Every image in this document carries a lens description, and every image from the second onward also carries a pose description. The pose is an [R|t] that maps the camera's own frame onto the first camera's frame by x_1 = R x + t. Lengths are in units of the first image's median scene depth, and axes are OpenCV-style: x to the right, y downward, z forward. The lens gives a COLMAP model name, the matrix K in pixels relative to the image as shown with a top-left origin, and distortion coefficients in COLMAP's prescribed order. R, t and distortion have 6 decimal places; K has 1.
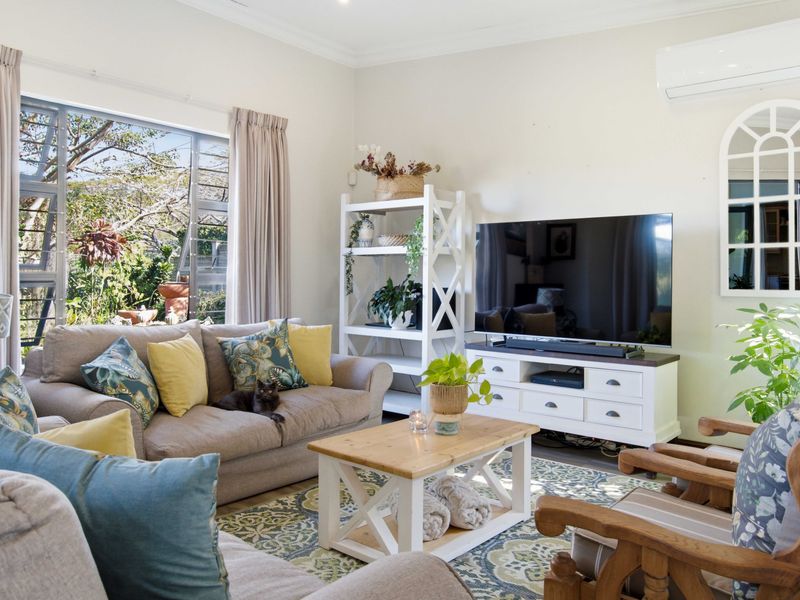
lens RADIAL K [[630.4, 0, 404.8], [0, 630.4, 274.3], [0, 0, 1]] dist [-0.063821, 0.099149]
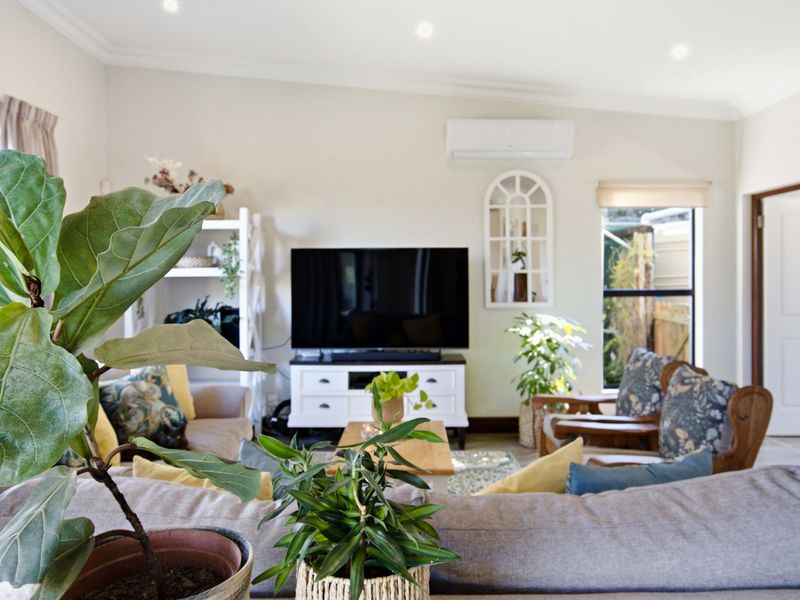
lens RADIAL K [[630.4, 0, 404.8], [0, 630.4, 274.3], [0, 0, 1]] dist [-0.063821, 0.099149]
pose [[0.758715, -0.008935, 0.651362, -0.423401], [0.008919, 0.999955, 0.003327, -0.036801], [-0.651362, 0.003285, 0.758760, 0.061878]]
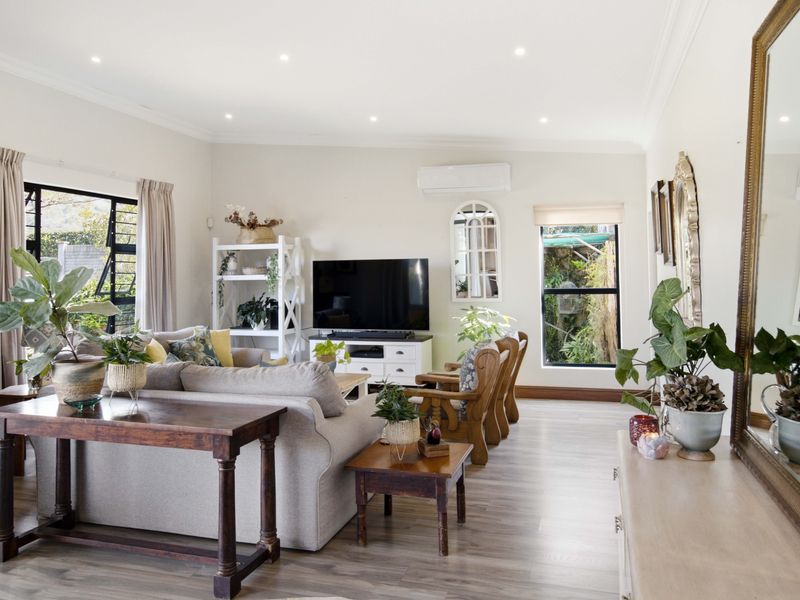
lens RADIAL K [[659.4, 0, 402.6], [0, 659.4, 231.5], [0, 0, 1]] dist [-0.001225, -0.001407]
pose [[0.920839, 0.004219, 0.389920, -0.321197], [0.018588, 0.998330, -0.054699, -0.057009], [-0.389500, 0.057616, 0.919223, -0.615484]]
